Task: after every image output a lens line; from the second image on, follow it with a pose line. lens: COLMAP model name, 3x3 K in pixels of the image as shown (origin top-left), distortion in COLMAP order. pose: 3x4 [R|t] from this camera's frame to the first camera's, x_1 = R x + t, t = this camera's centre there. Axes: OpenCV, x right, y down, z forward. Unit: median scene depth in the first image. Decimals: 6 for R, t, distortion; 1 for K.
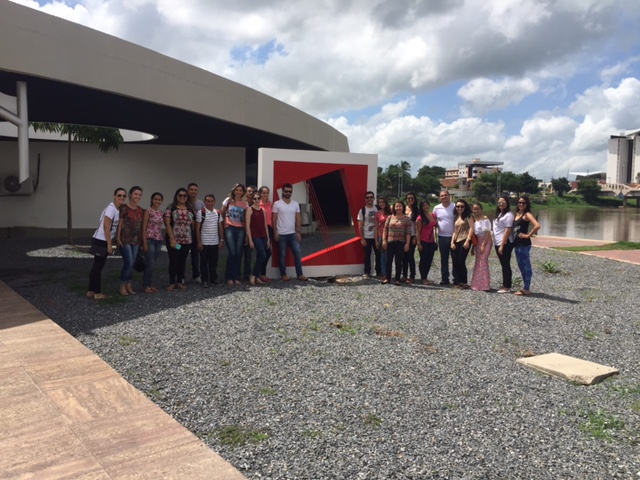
lens RADIAL K [[548.9, 0, 320.0], [0, 548.9, 240.0], [0, 0, 1]] dist [0.003581, 0.000780]
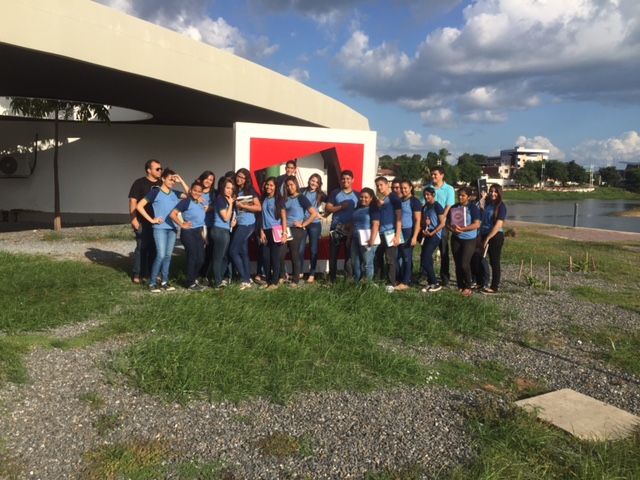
lens RADIAL K [[528.3, 0, 320.0], [0, 528.3, 240.0], [0, 0, 1]] dist [-0.005006, -0.014372]
pose [[0.995271, 0.020245, -0.095005, 0.076192], [-0.017931, 0.999523, 0.025149, -0.004384], [0.095469, -0.023326, 0.995159, 0.126143]]
